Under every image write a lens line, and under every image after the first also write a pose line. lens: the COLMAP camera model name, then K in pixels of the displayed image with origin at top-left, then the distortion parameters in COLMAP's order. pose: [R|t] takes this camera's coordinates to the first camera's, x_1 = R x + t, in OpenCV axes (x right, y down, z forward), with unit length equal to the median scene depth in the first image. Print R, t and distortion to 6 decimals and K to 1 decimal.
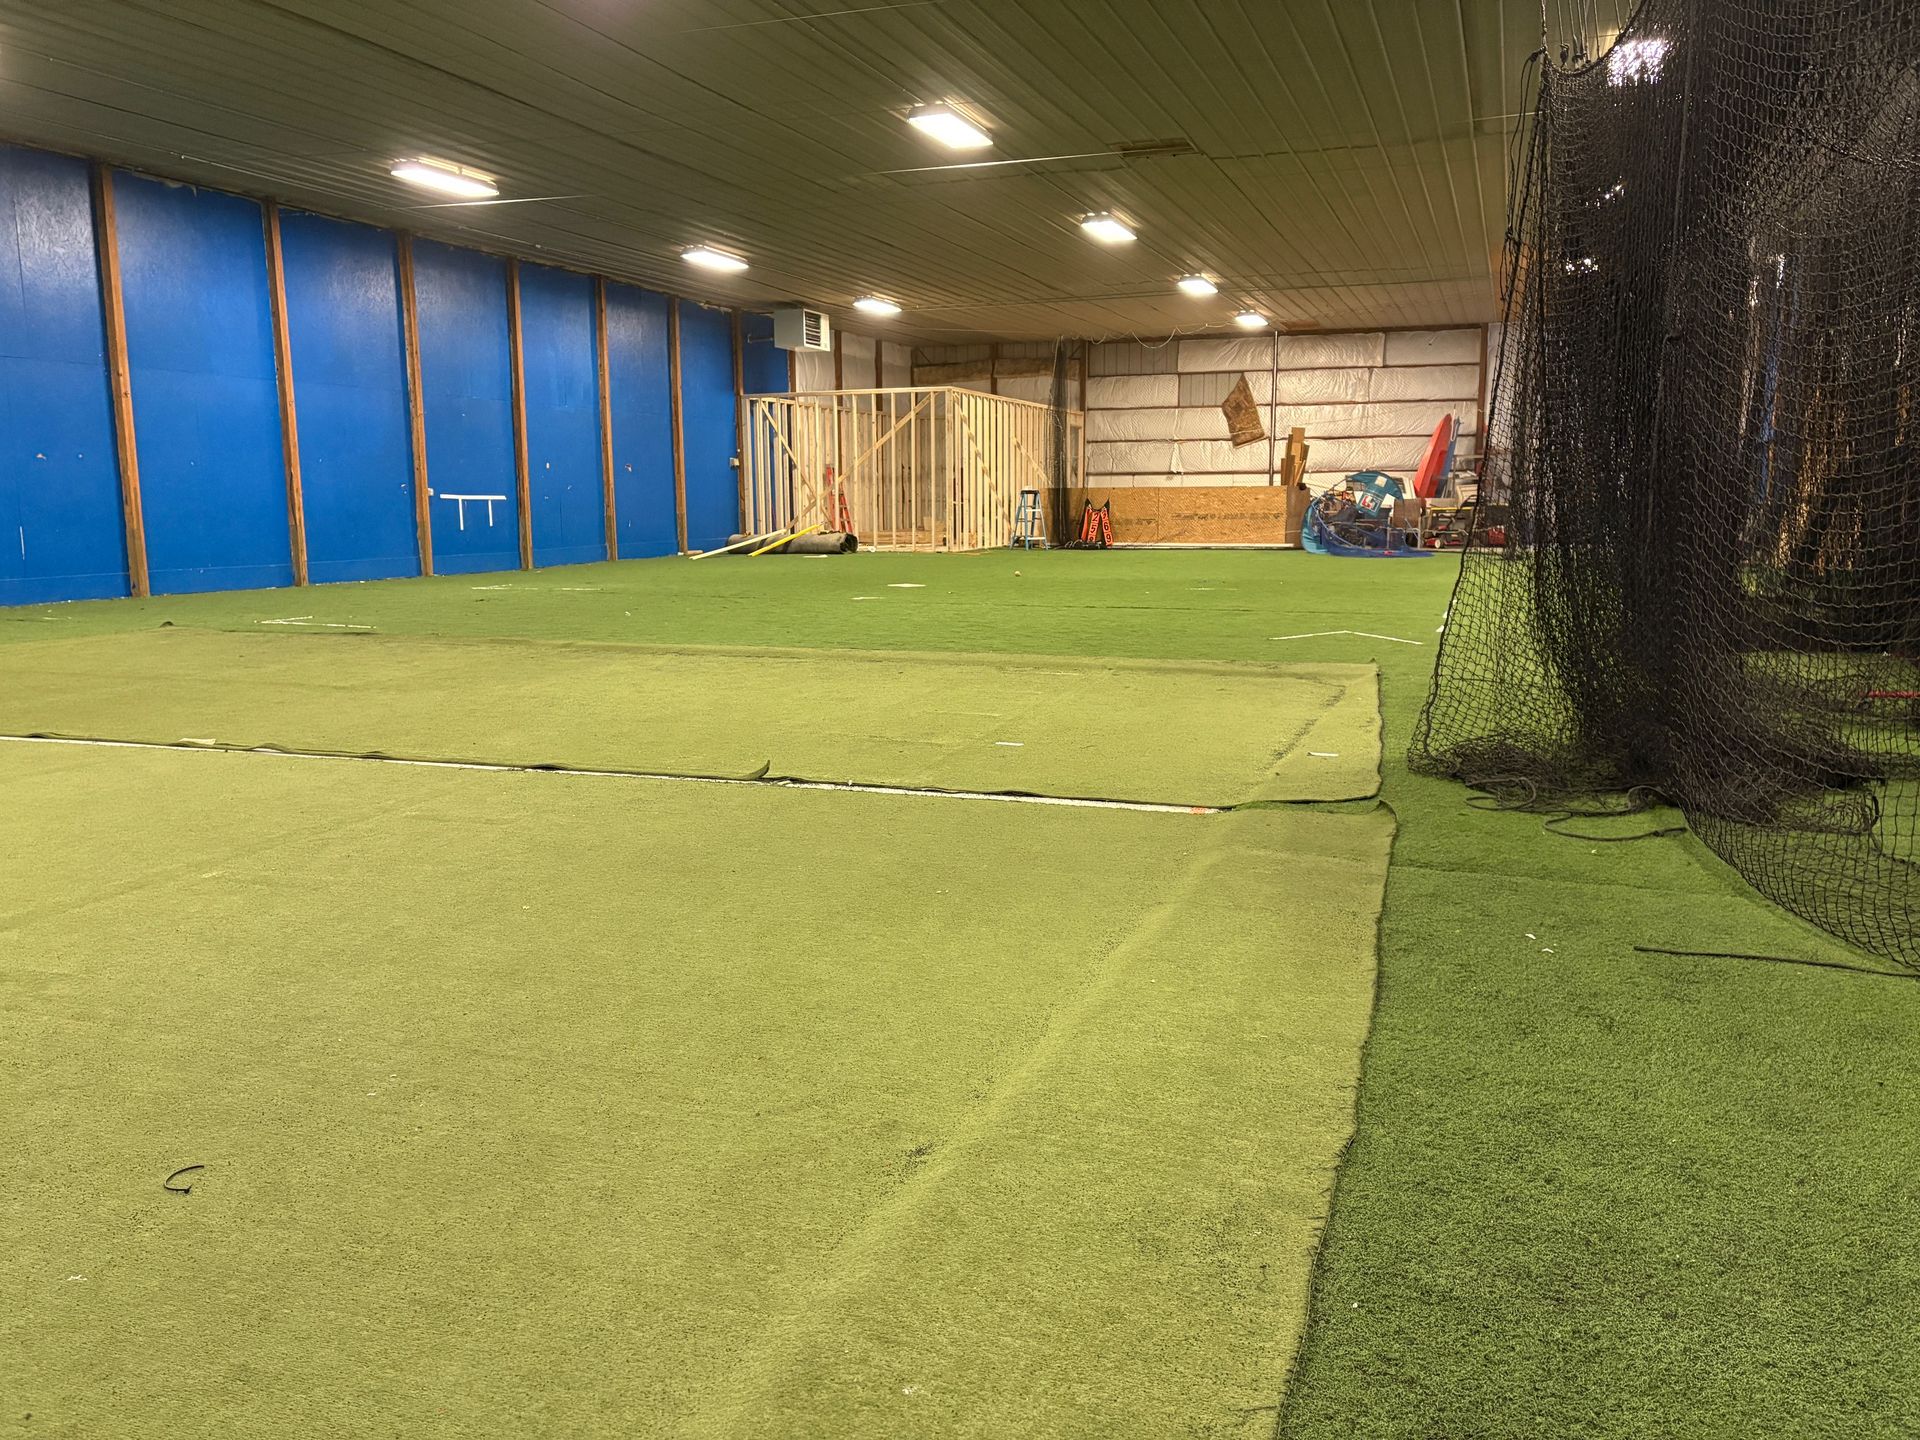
lens RADIAL K [[1447.2, 0, 948.4], [0, 1447.2, 724.1], [0, 0, 1]] dist [0.077265, -0.074580]
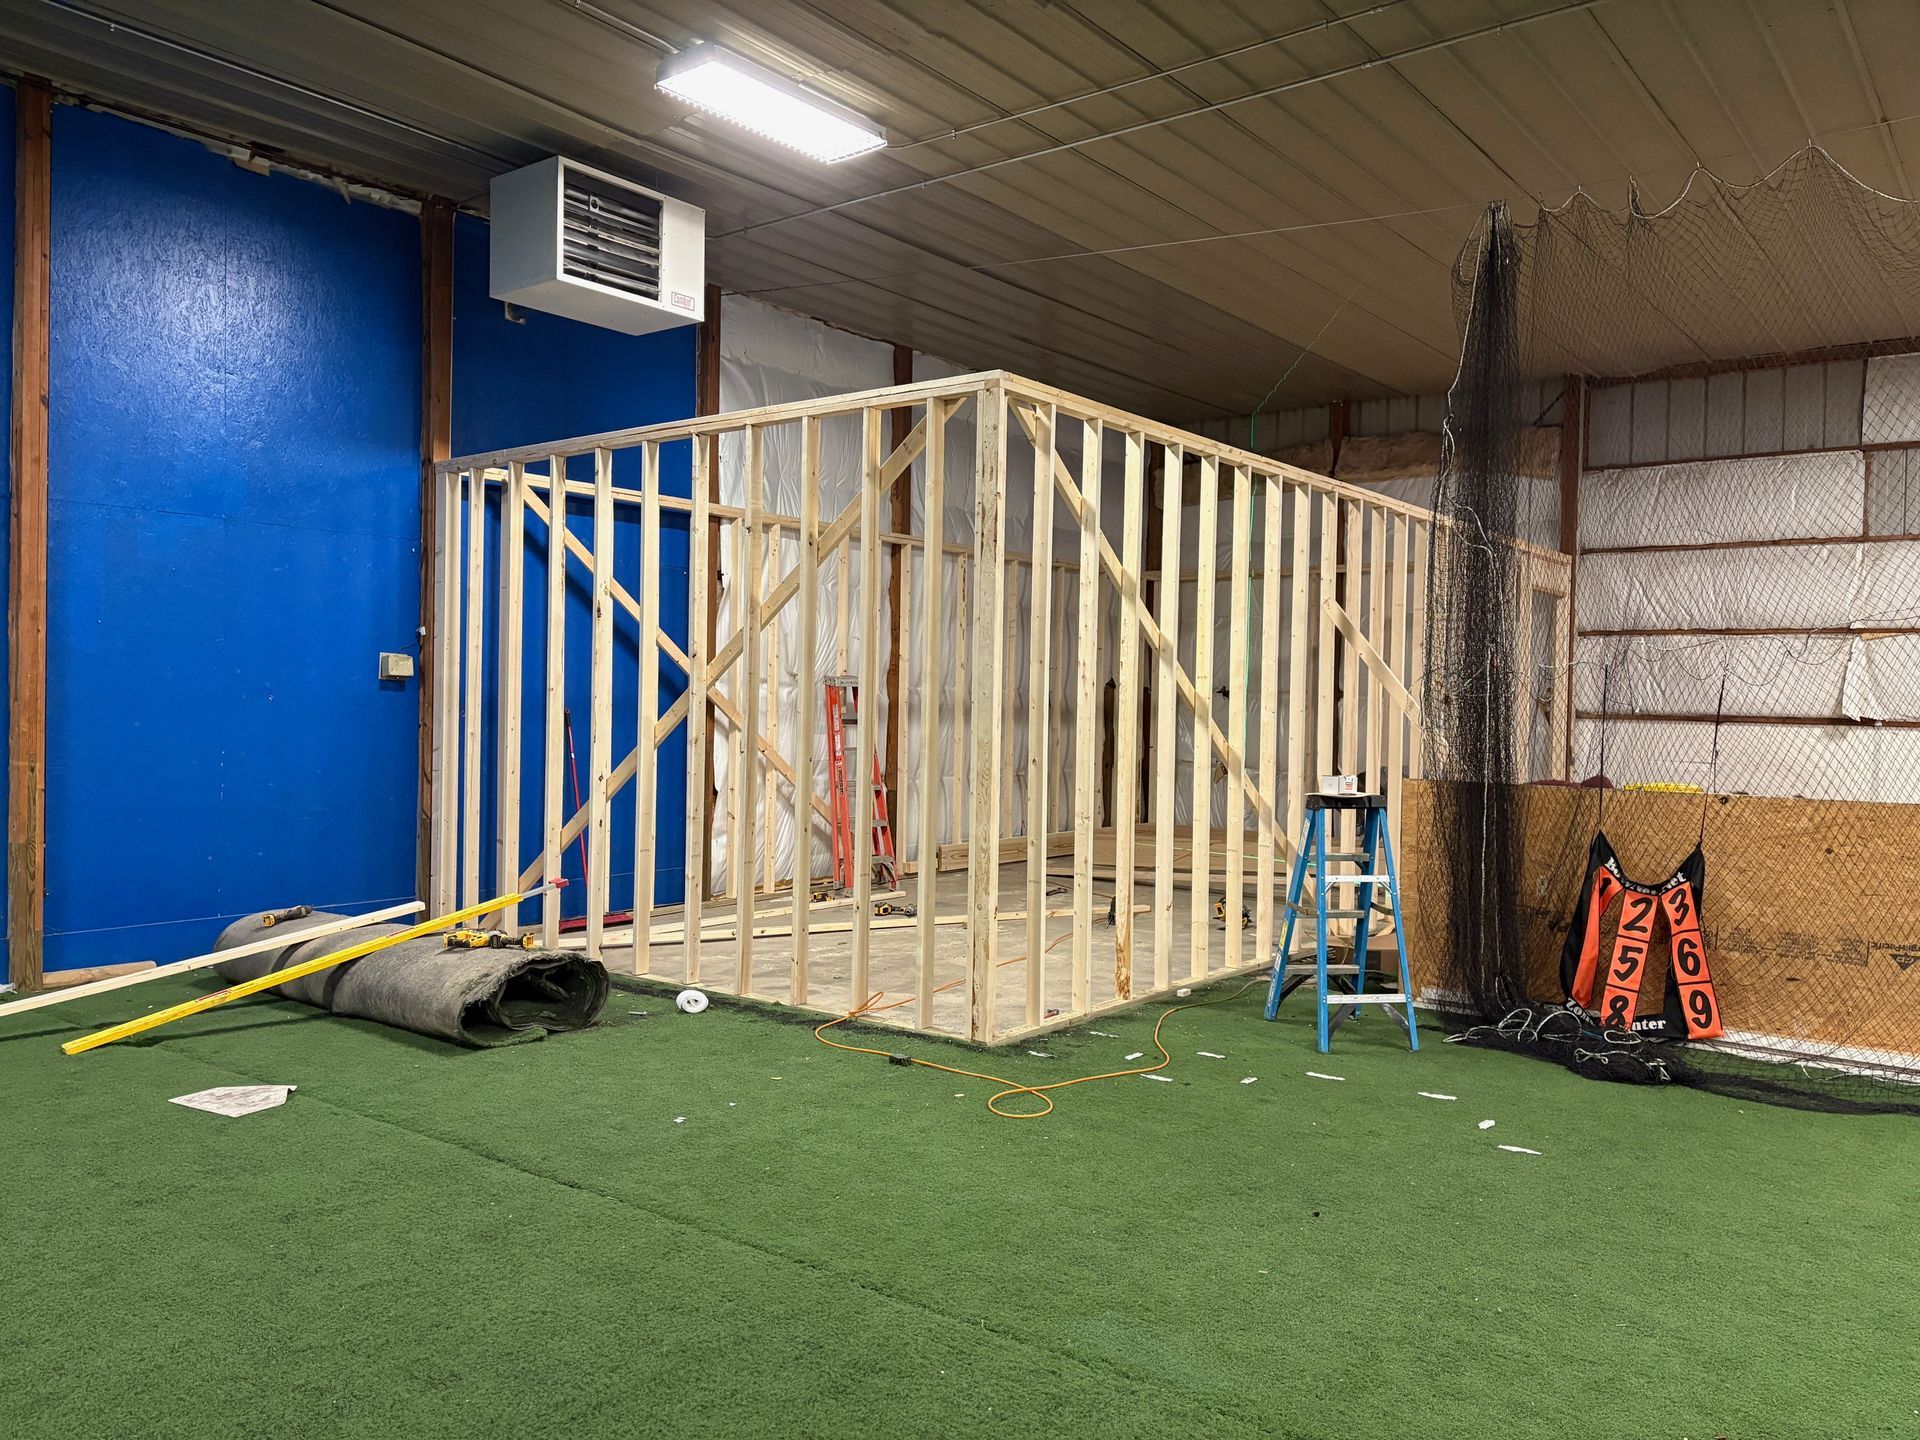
lens RADIAL K [[1447.2, 0, 948.4], [0, 1447.2, 724.1], [0, 0, 1]] dist [0.077265, -0.074580]
pose [[0.955575, 0.028620, -0.293355, 0.062402], [-0.070508, 0.988574, -0.133230, -0.132699], [0.286190, 0.147995, 0.946675, 0.729500]]
